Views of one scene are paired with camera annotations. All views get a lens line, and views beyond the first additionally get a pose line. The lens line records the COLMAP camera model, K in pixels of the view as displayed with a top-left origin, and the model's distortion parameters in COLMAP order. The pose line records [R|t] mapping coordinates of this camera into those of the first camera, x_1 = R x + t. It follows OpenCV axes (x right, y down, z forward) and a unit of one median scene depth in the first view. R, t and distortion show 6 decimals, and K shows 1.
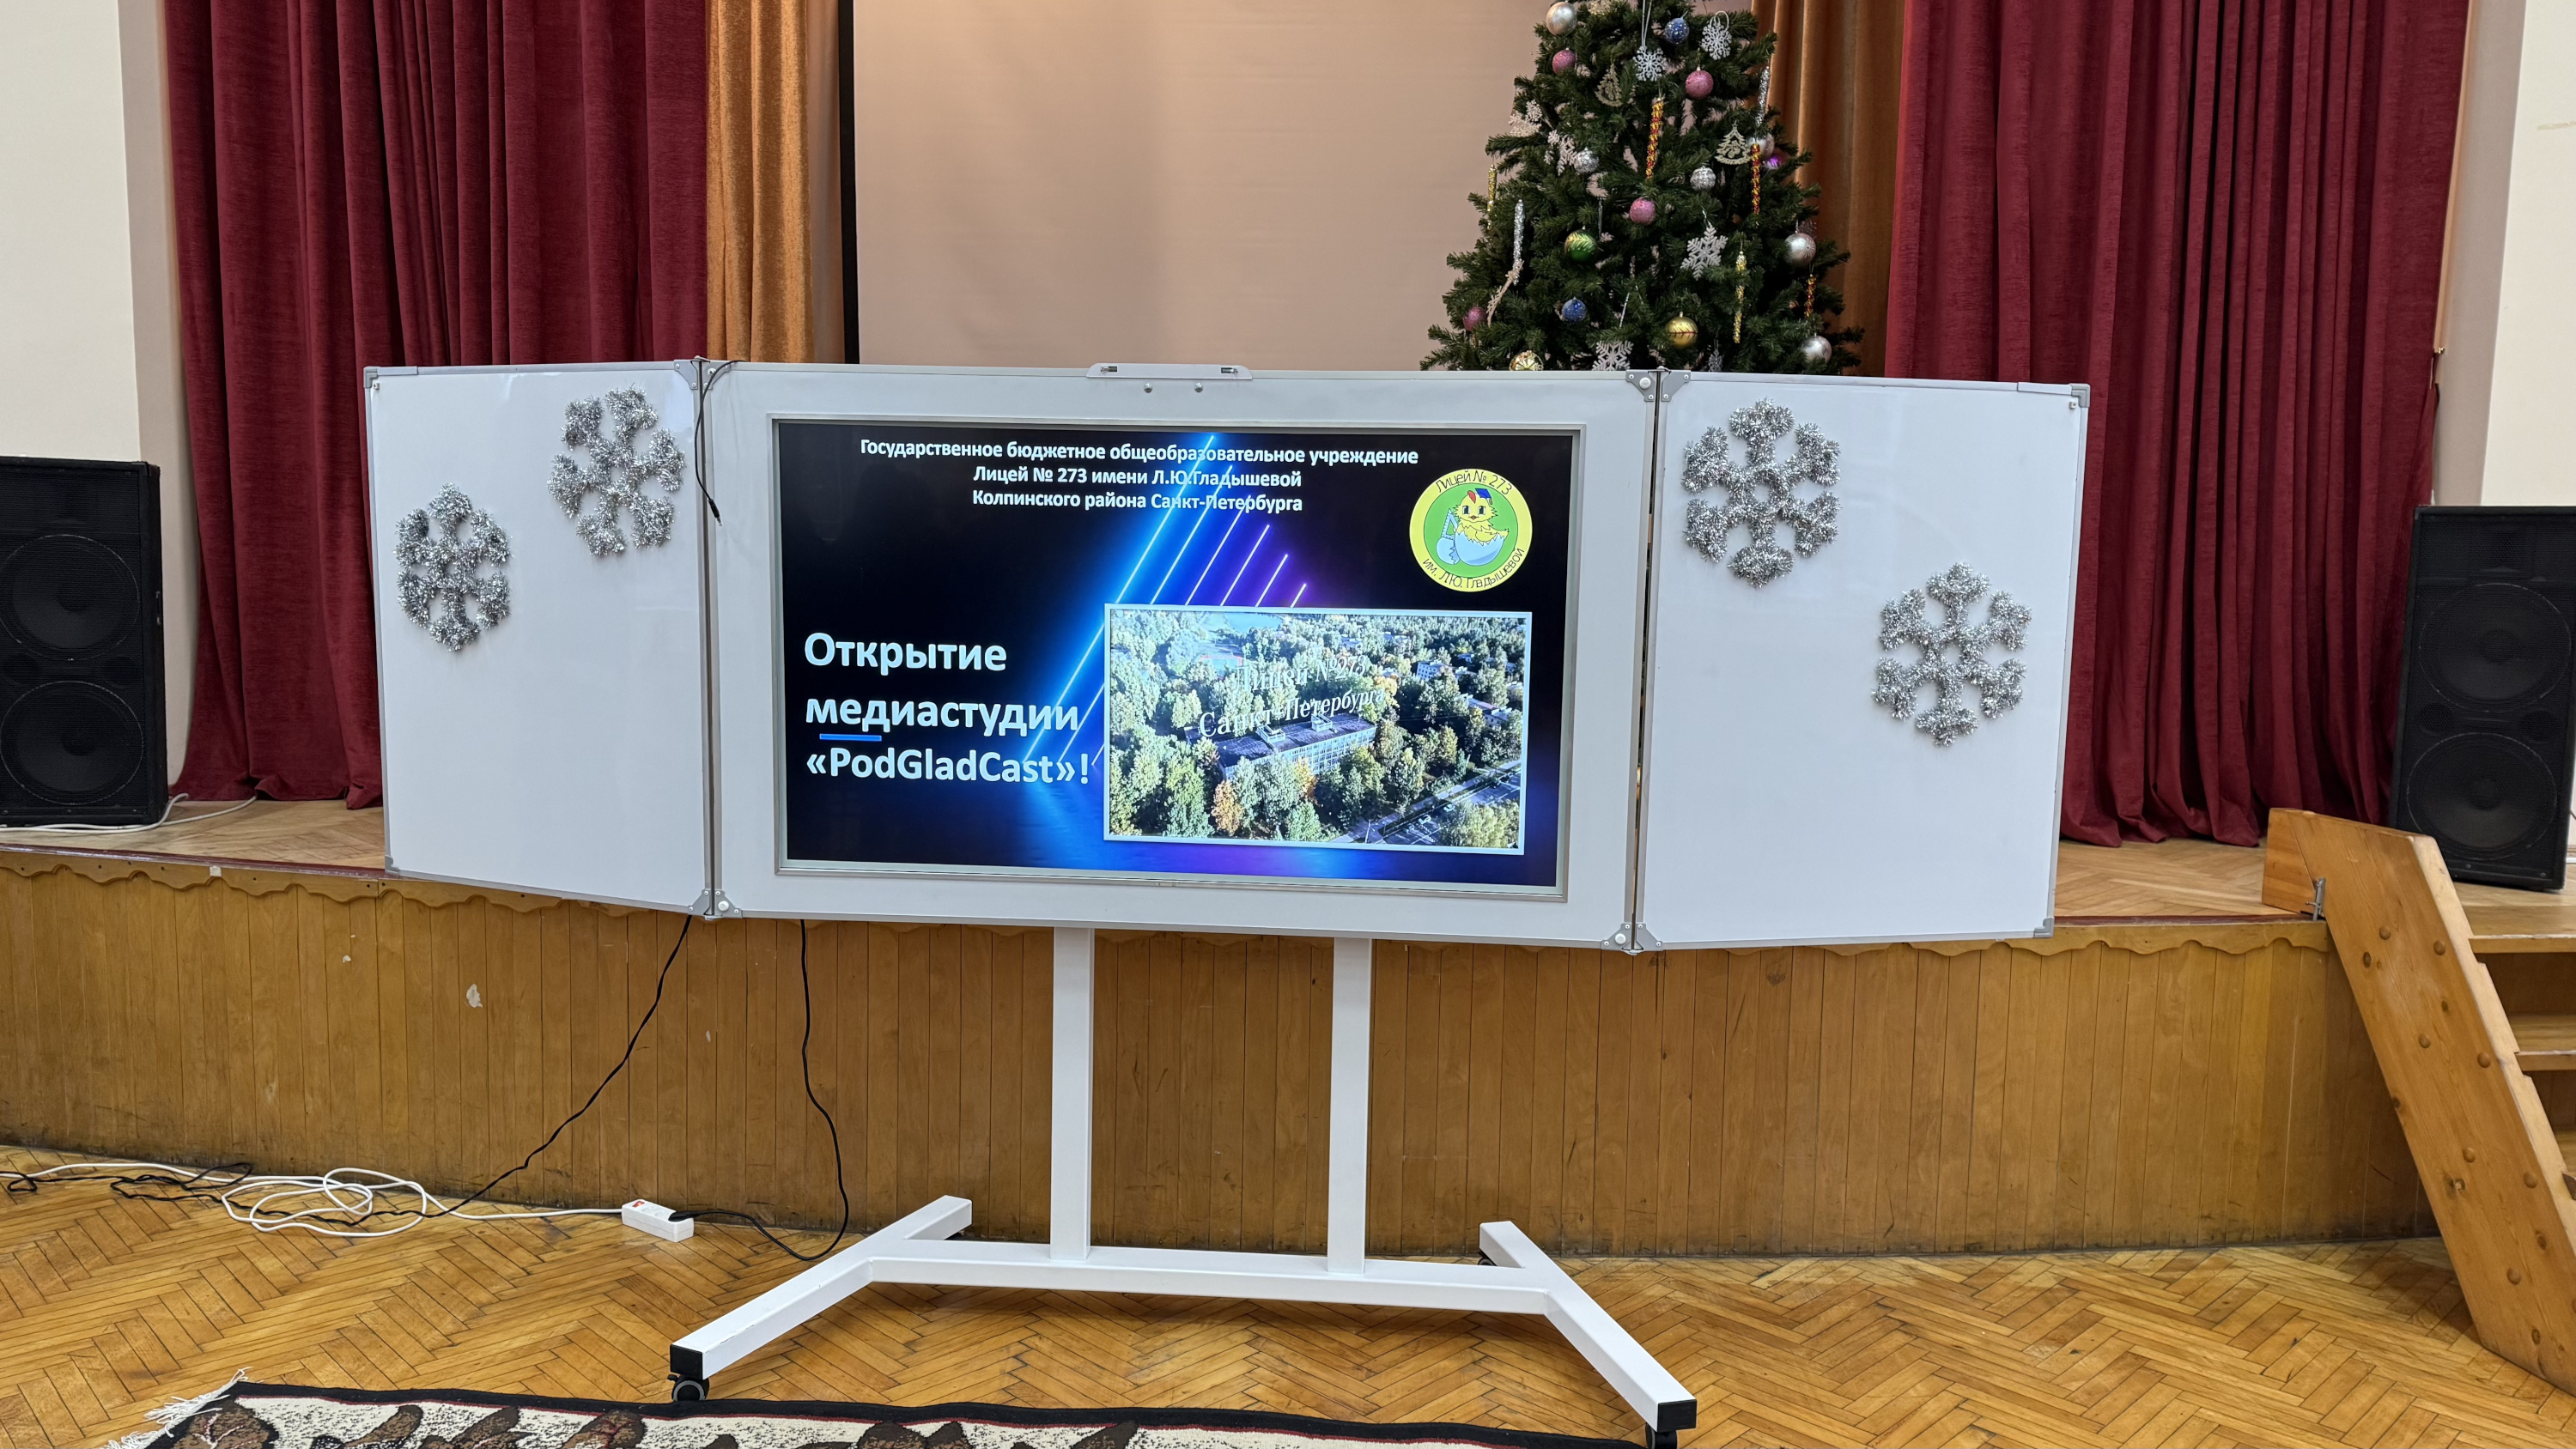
lens RADIAL K [[1808.0, 0, 1303.0], [0, 1808.0, 717.6], [0, 0, 1]] dist [0.050495, -0.065961]
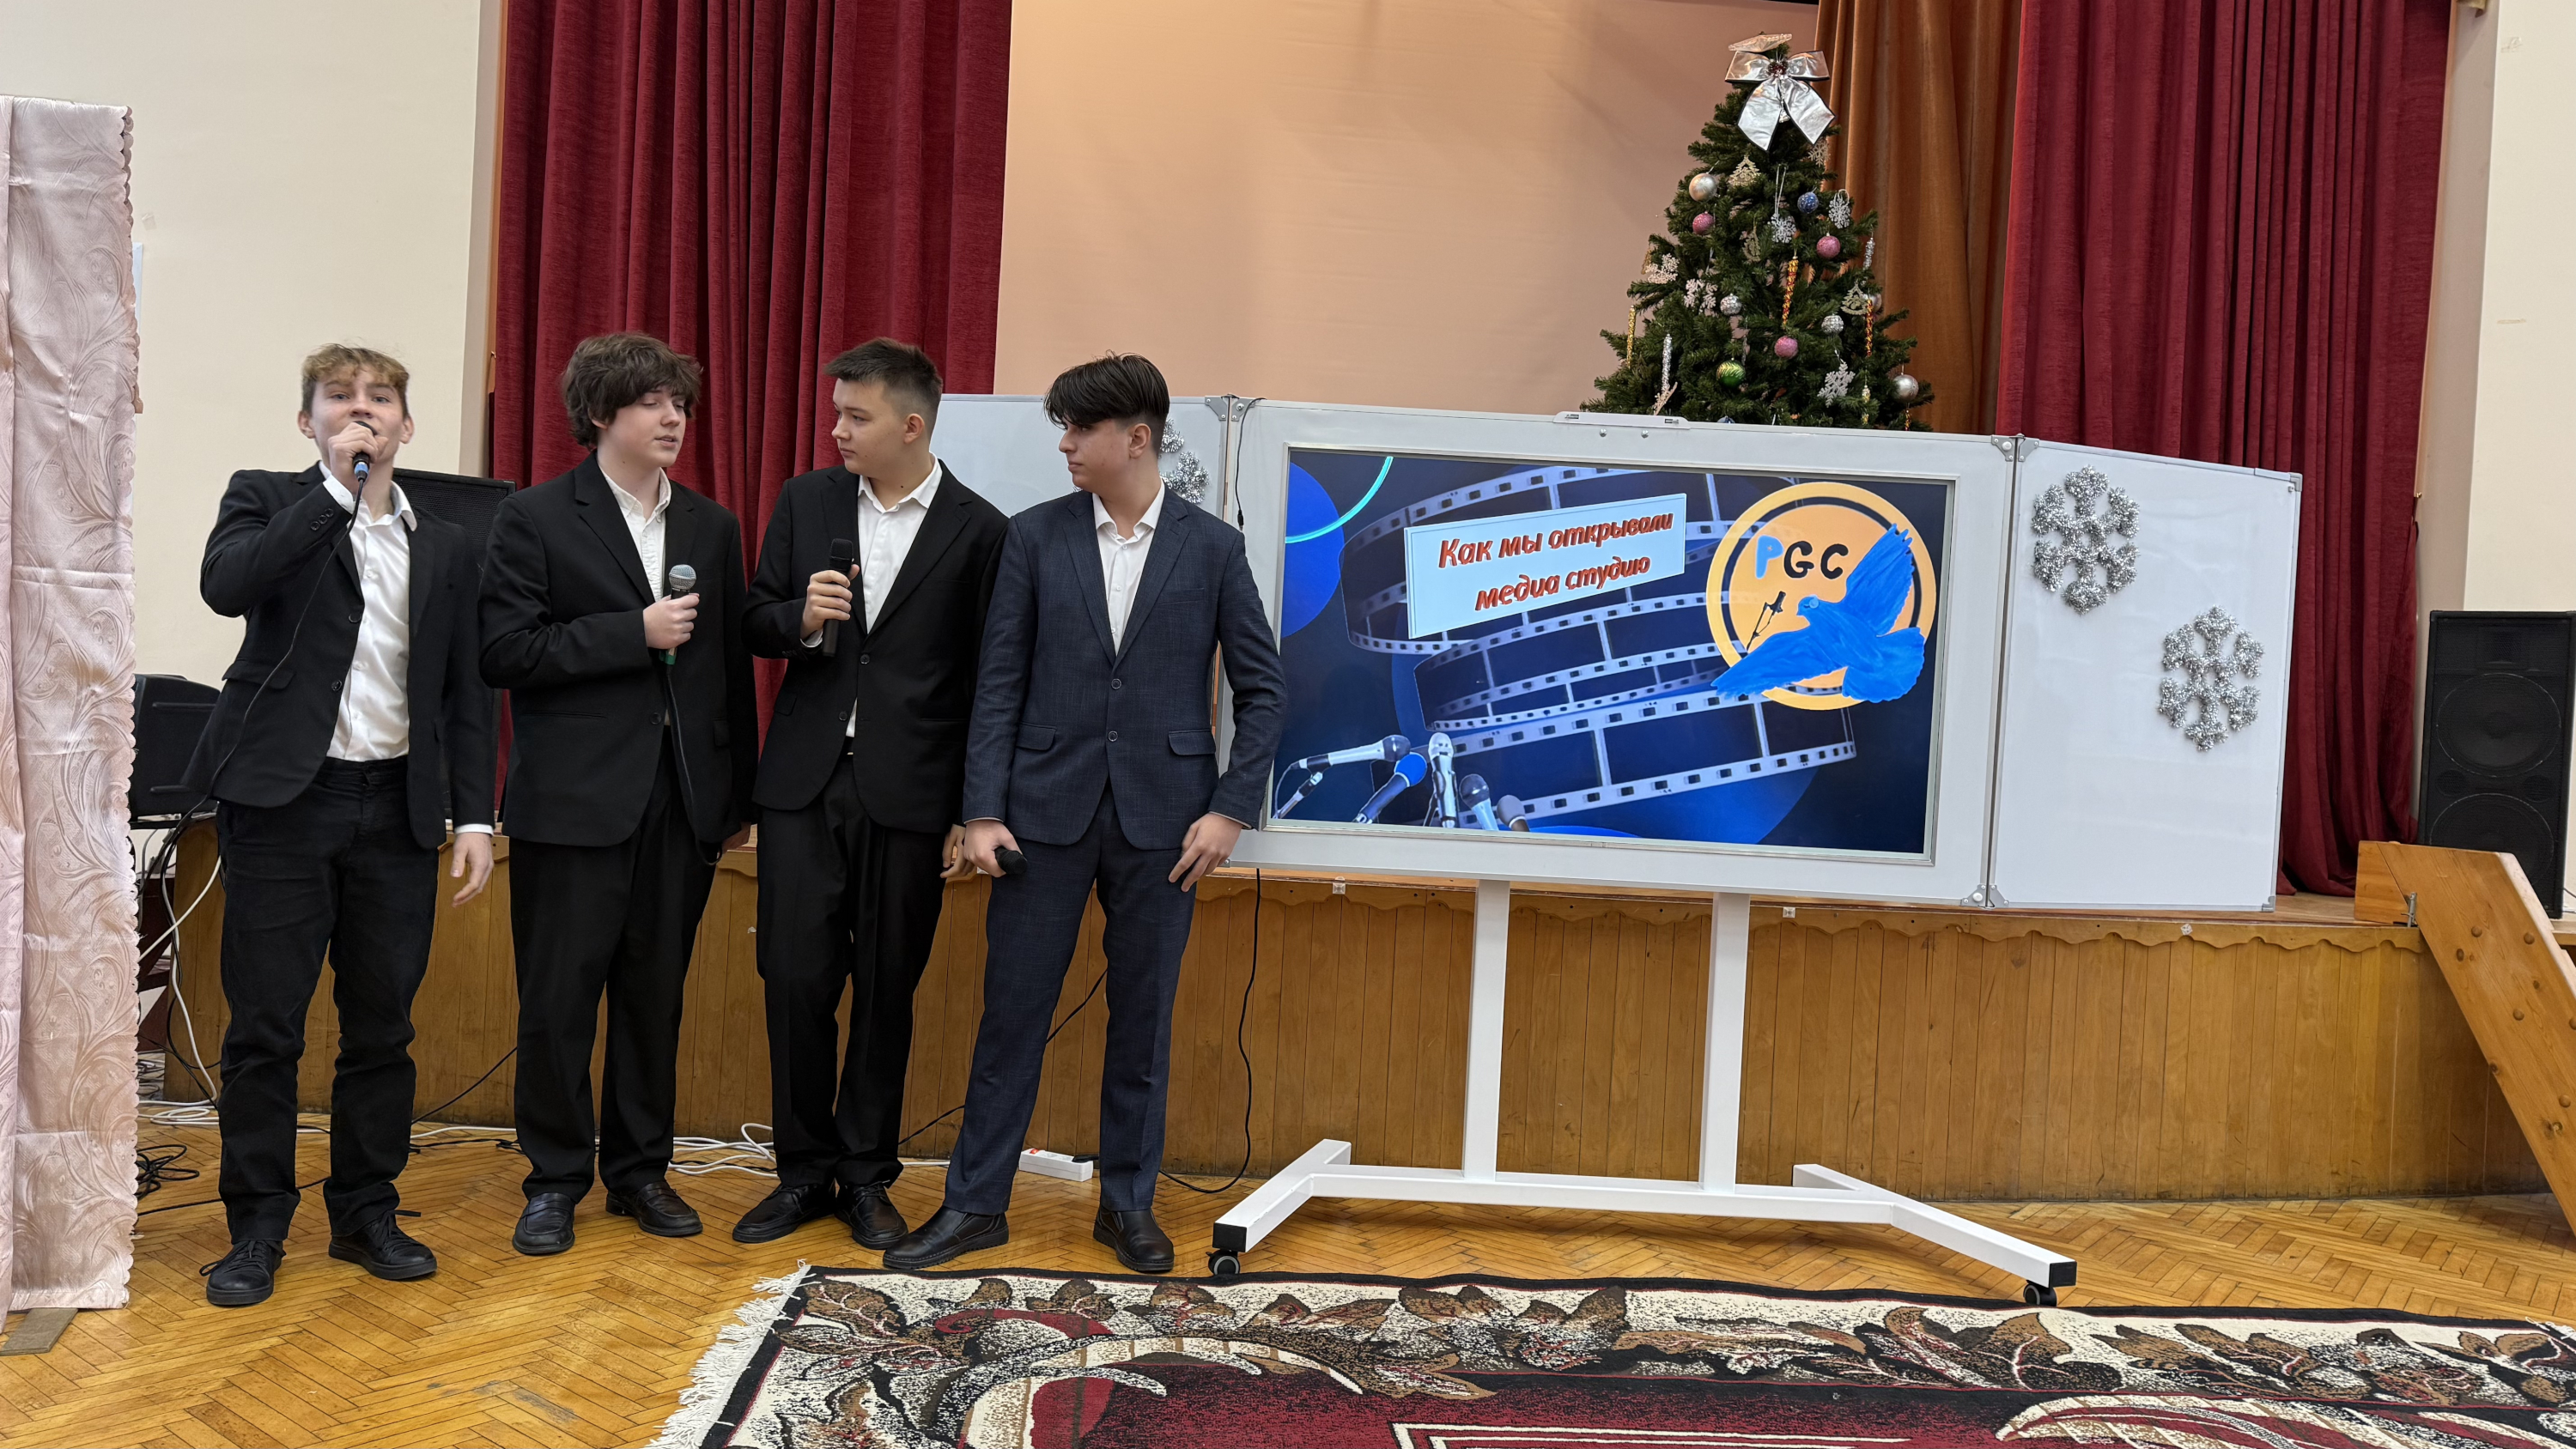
lens RADIAL K [[1808.0, 0, 1284.1], [0, 1808.0, 717.4], [0, 0, 1]] dist [0.050495, -0.065961]
pose [[0.990725, 0.035688, 0.131113, -0.373719], [-0.022929, 0.994965, -0.097562, 0.109984], [-0.133935, 0.093651, 0.986555, -0.130921]]
